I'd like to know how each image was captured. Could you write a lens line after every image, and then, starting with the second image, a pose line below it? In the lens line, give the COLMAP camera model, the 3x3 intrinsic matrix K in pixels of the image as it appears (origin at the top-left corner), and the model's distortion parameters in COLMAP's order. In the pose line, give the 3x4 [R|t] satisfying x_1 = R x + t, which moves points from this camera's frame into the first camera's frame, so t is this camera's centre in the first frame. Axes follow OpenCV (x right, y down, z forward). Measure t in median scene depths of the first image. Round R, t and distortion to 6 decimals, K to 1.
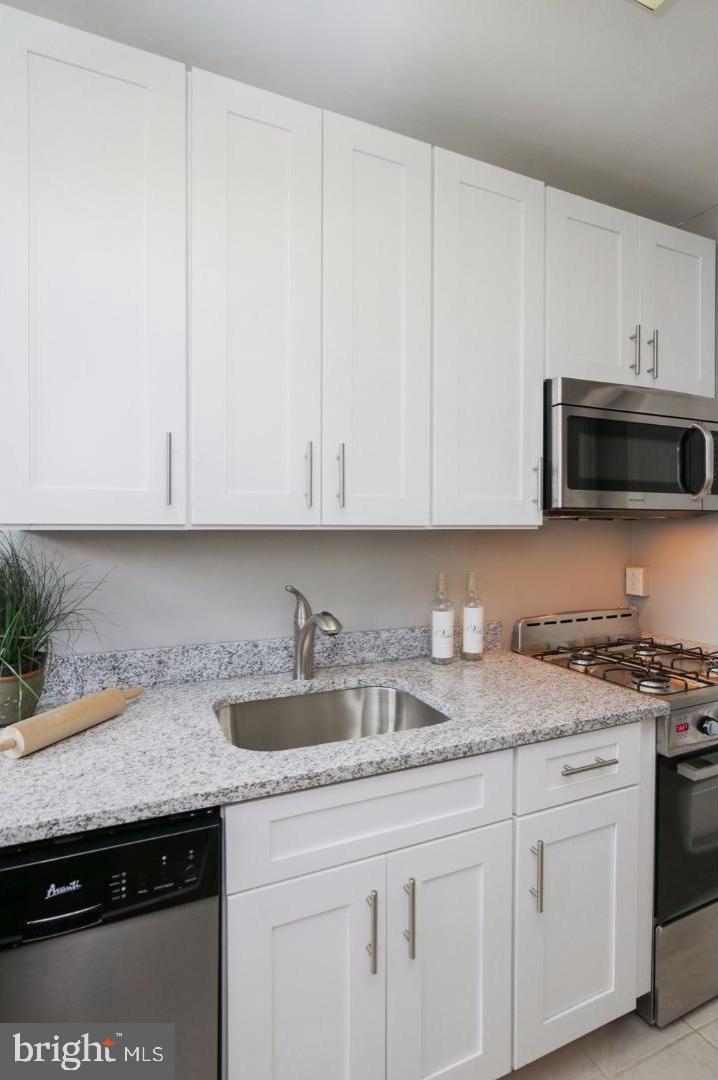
lens RADIAL K [[500.7, 0, 357.7], [0, 500.7, 531.3], [0, 0, 1]] dist [-0.000059, -0.000015]
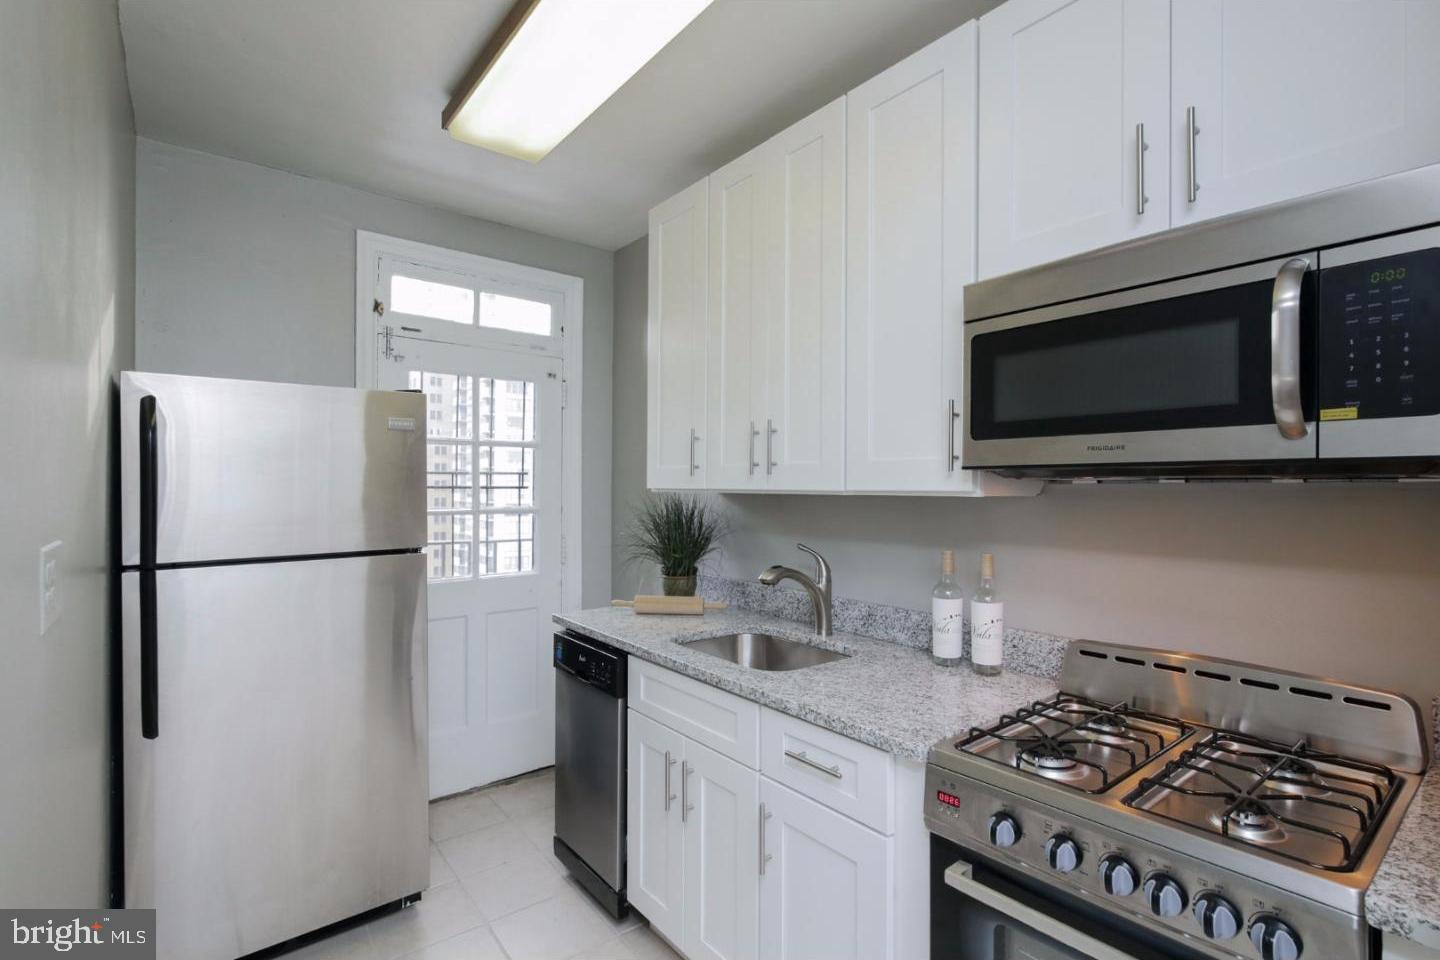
lens RADIAL K [[667.6, 0, 717.1], [0, 667.6, 485.3], [0, 0, 1]] dist [-0.000059, -0.000015]
pose [[0.277637, -0.003480, -0.960680, 1.230256], [-0.018172, 0.999795, -0.008874, -0.005795], [0.960514, 0.019921, 0.277517, 0.398167]]
